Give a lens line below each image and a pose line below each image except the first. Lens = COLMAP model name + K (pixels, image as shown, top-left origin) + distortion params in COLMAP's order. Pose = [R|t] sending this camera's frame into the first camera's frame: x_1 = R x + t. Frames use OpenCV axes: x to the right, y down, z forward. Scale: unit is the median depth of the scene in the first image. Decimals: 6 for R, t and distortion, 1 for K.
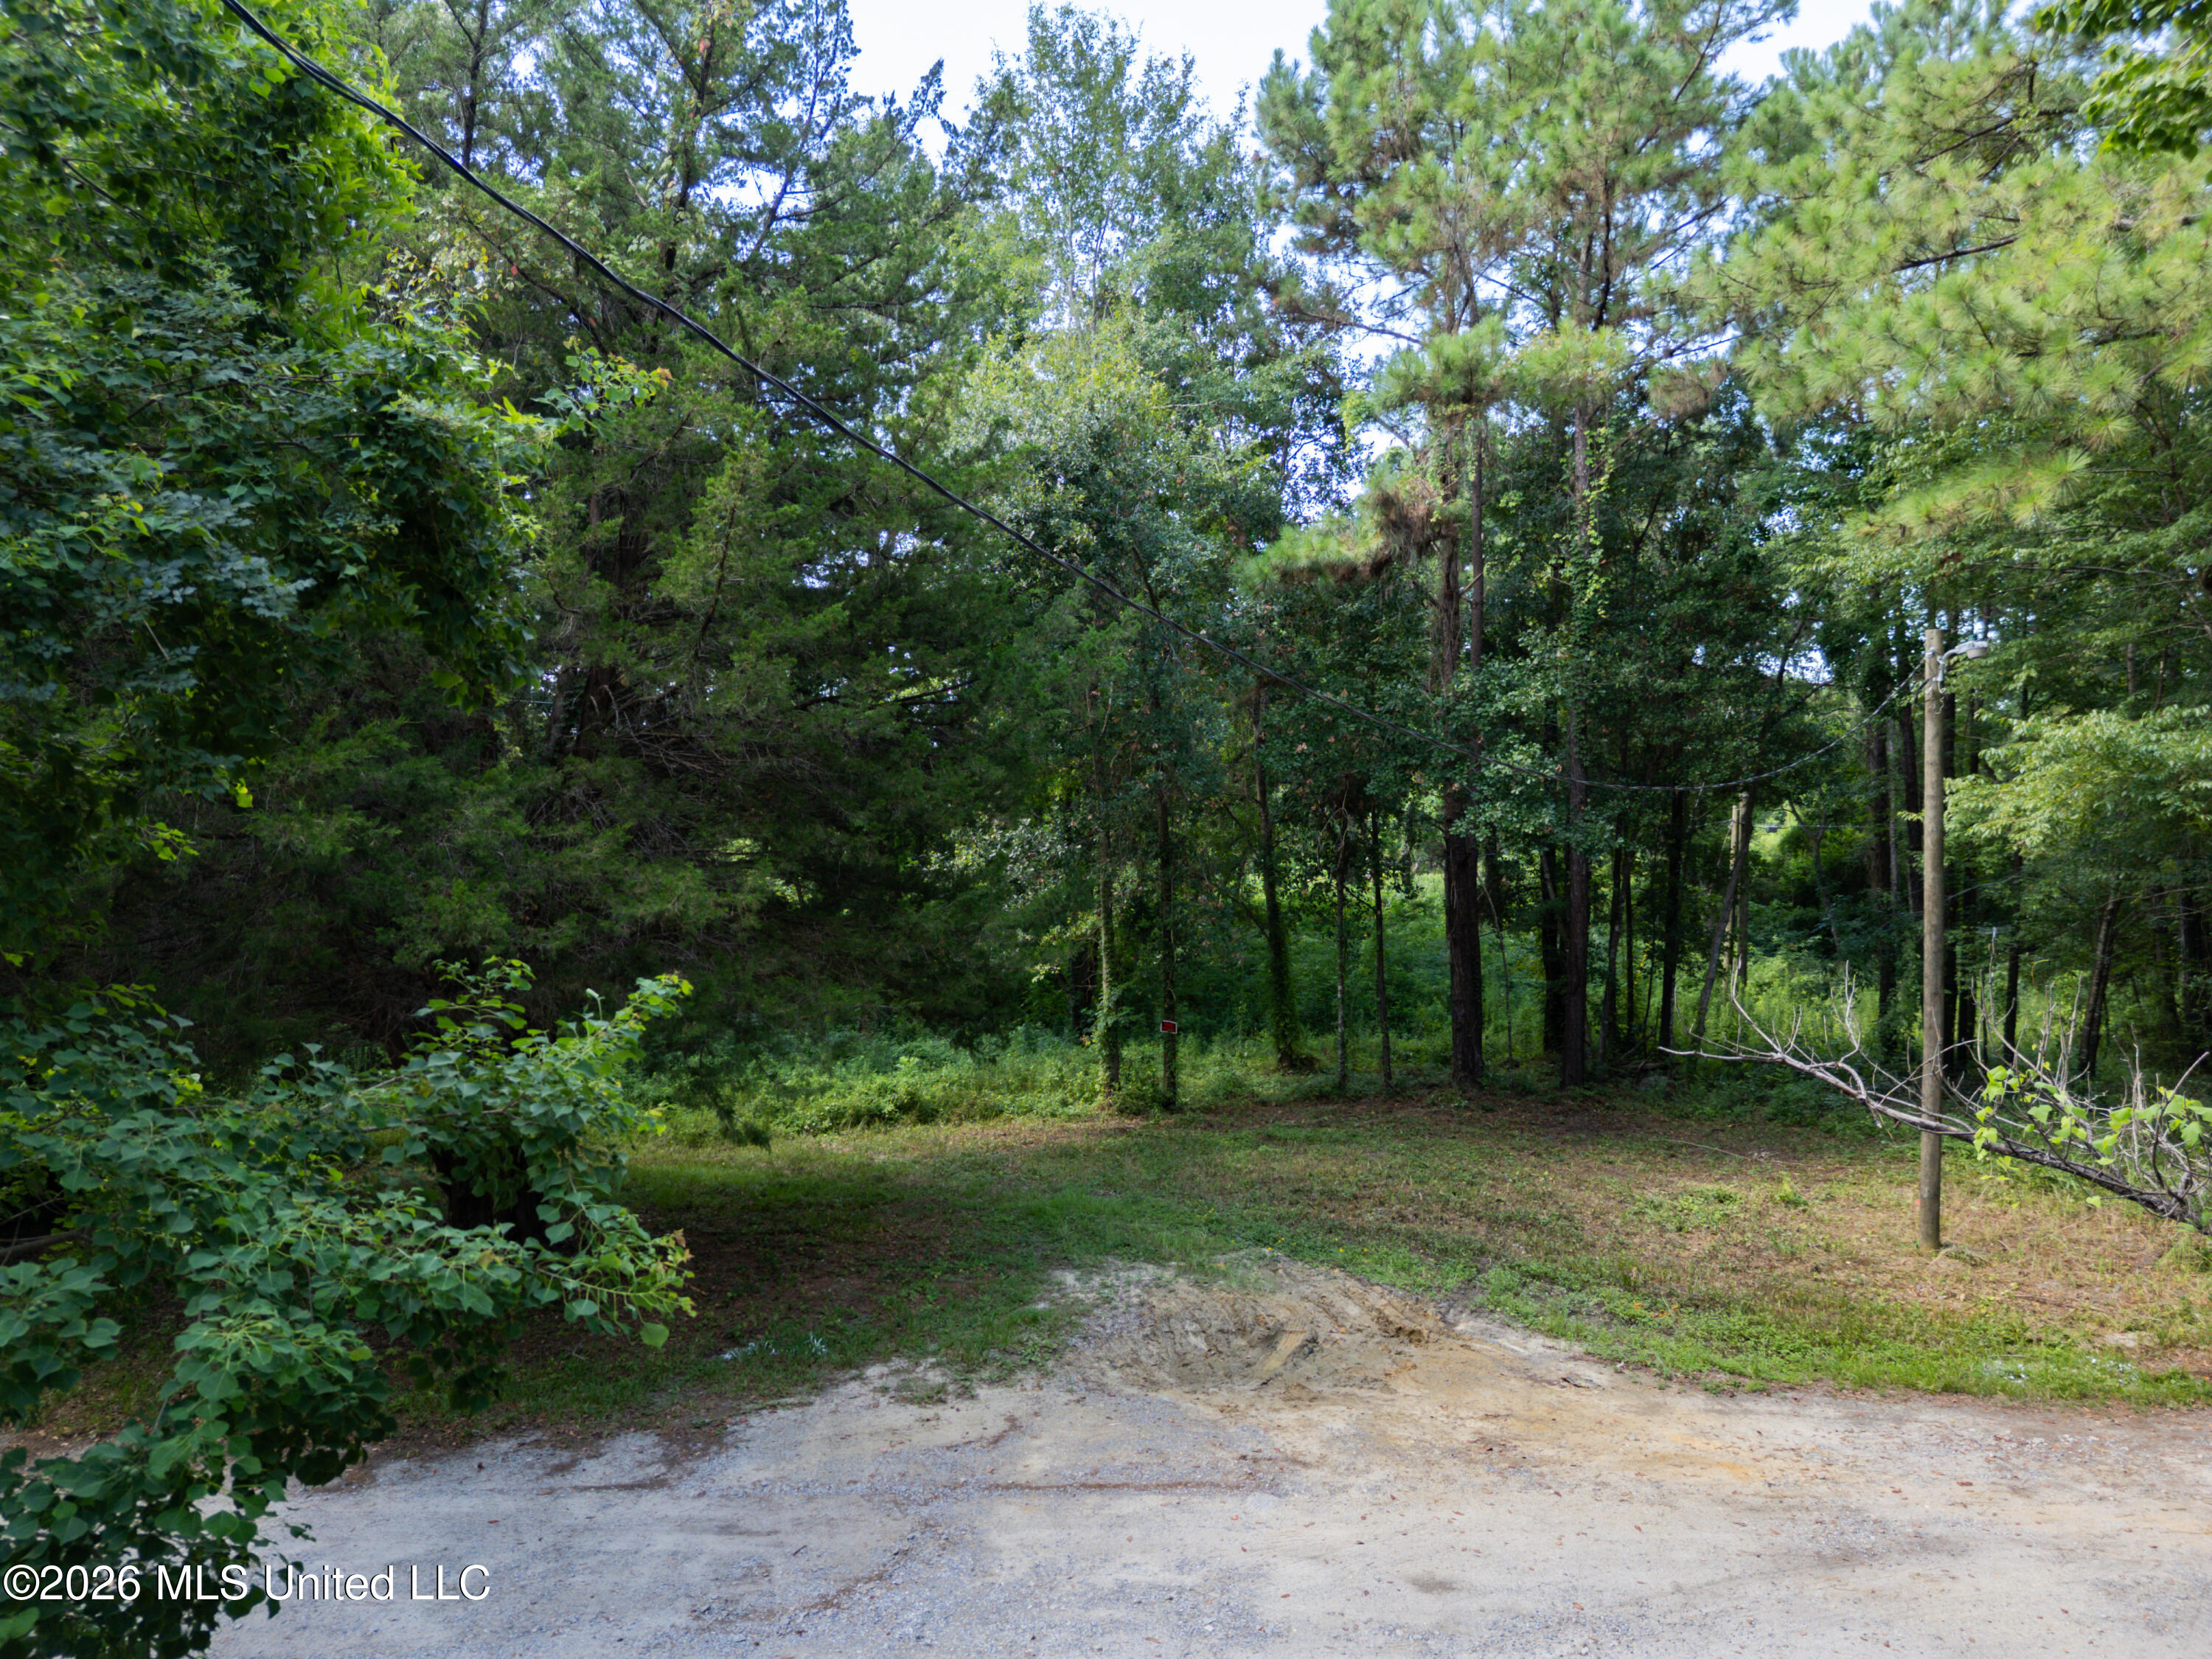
lens RADIAL K [[1530.5, 0, 1107.3], [0, 1530.5, 827.8], [0, 0, 1]] dist [-0.001785, -0.005269]
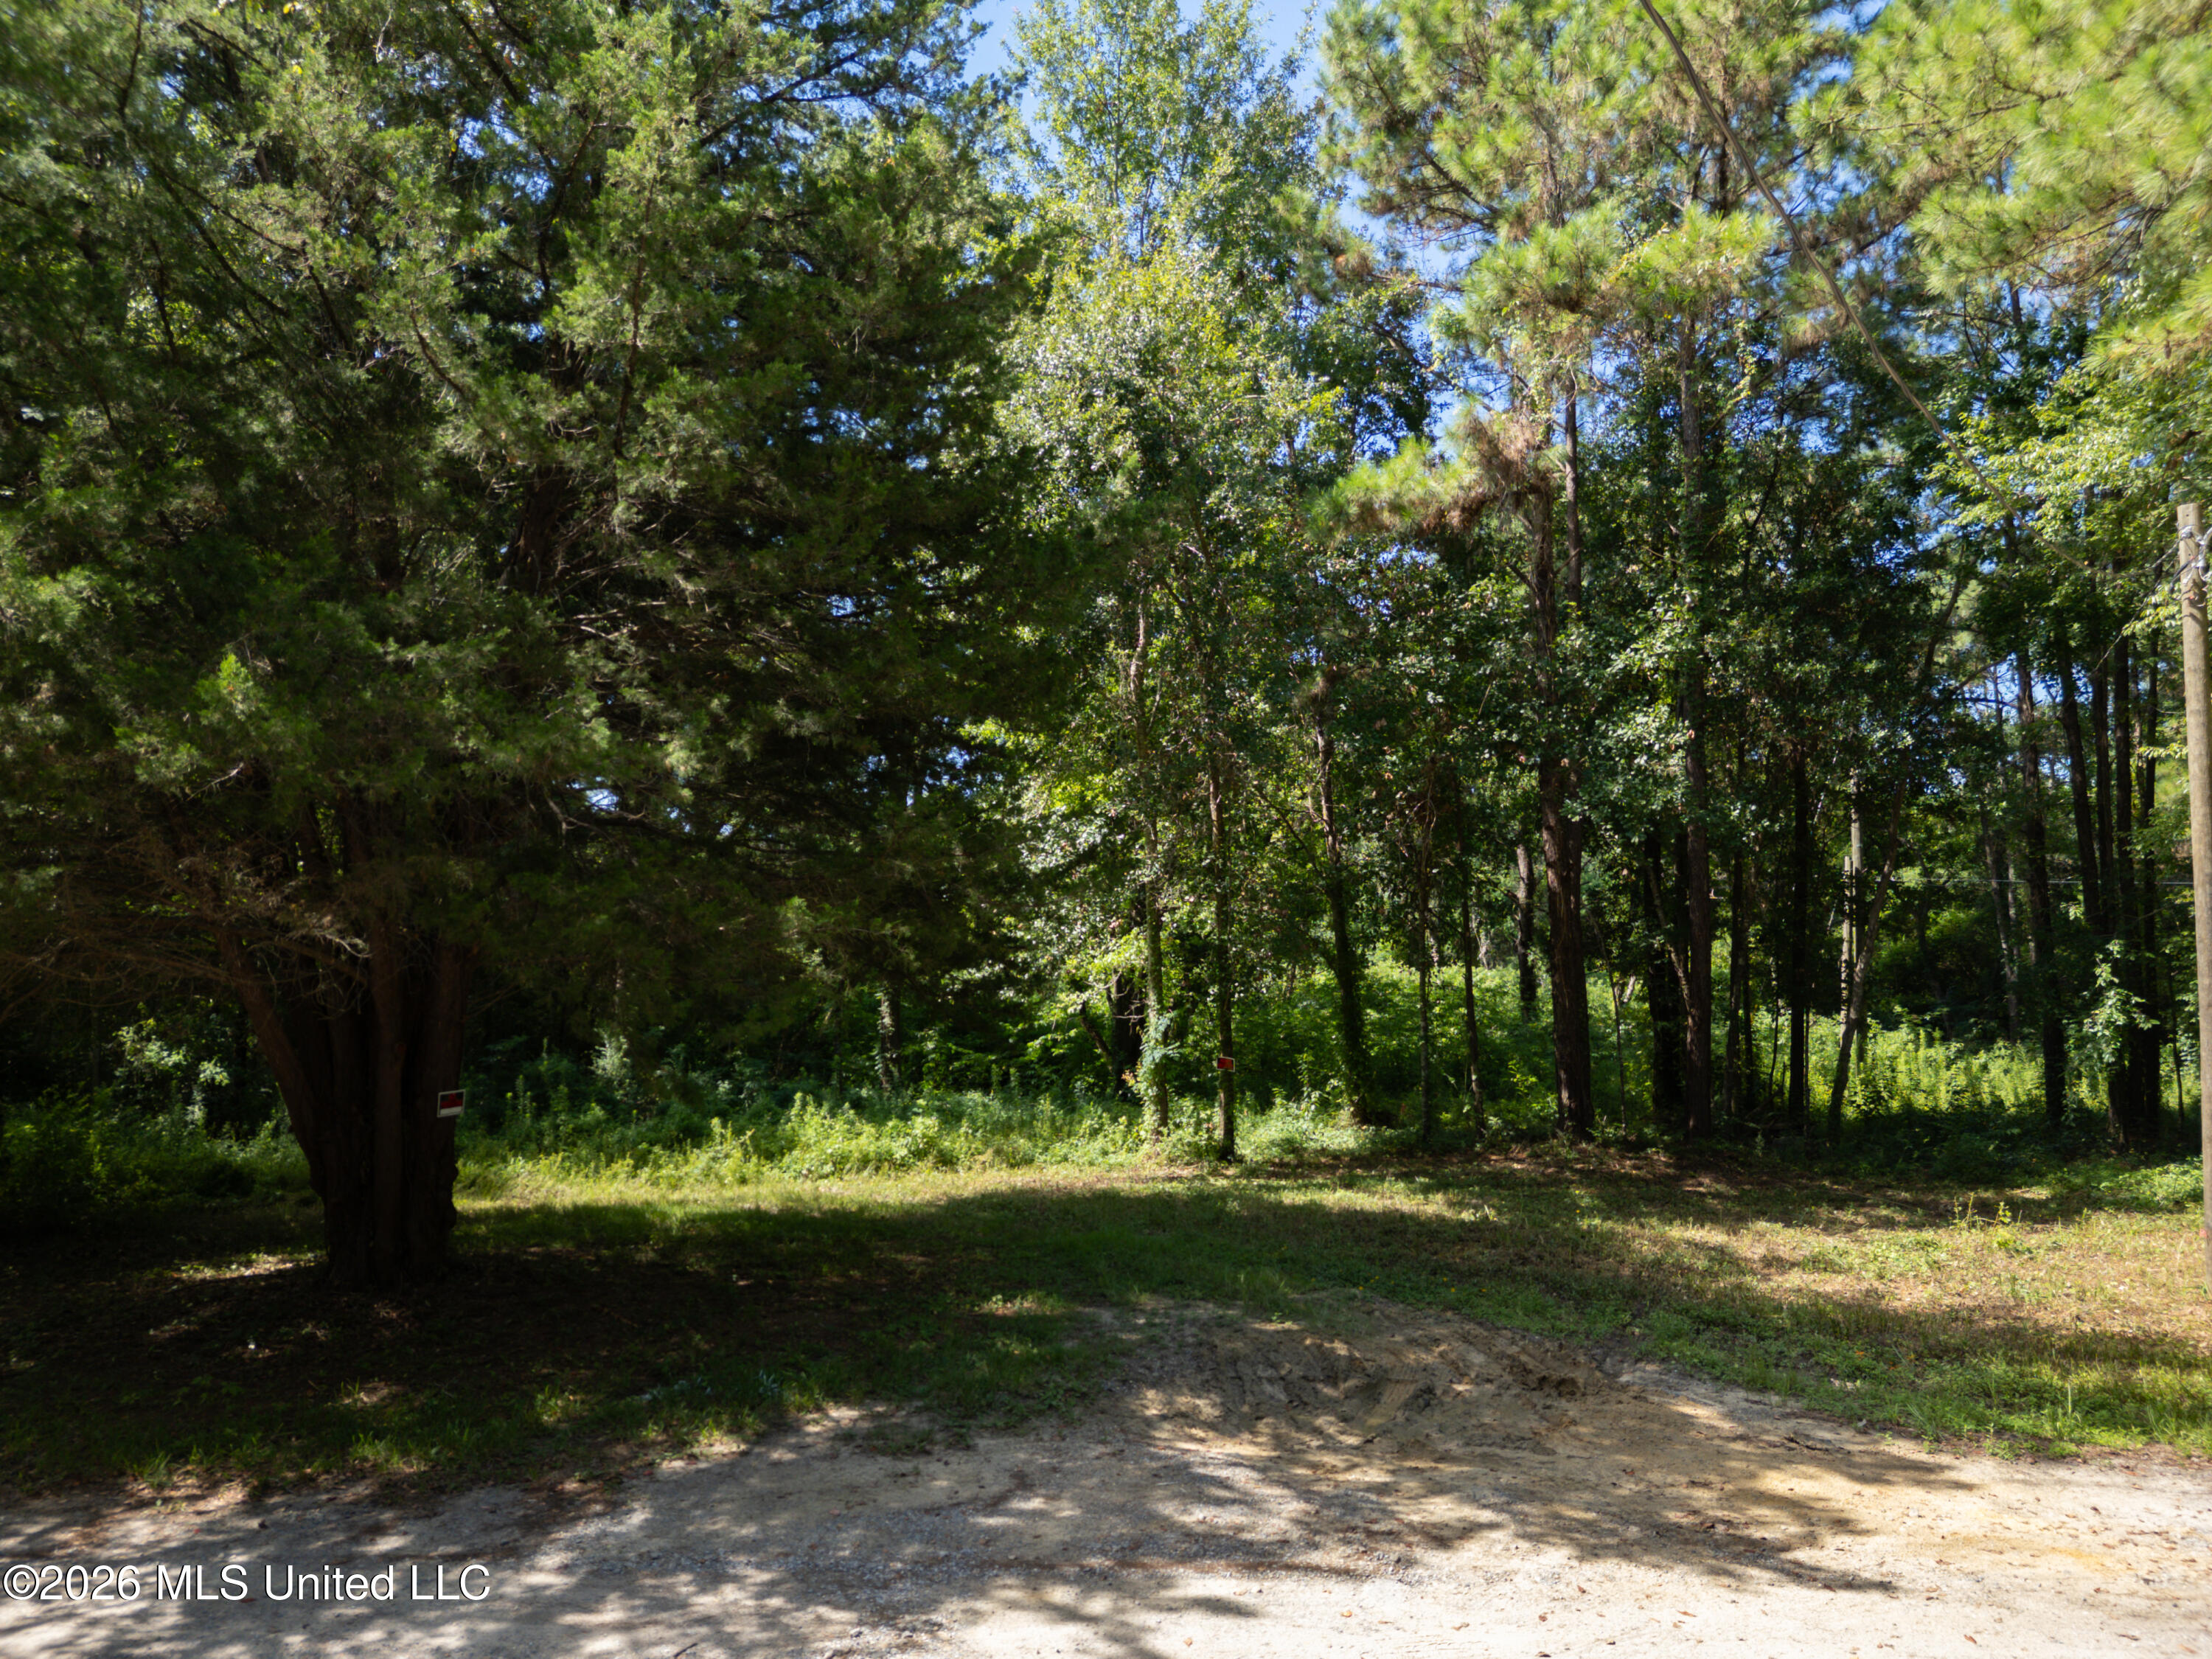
lens RADIAL K [[1530.5, 0, 1104.4], [0, 1530.5, 829.4], [0, 0, 1]] dist [-0.001785, -0.005269]
pose [[0.999436, 0.003093, -0.033441, -0.000143], [-0.005765, 0.996771, -0.080095, 0.105438], [0.033085, 0.080242, 0.996226, 0.196340]]
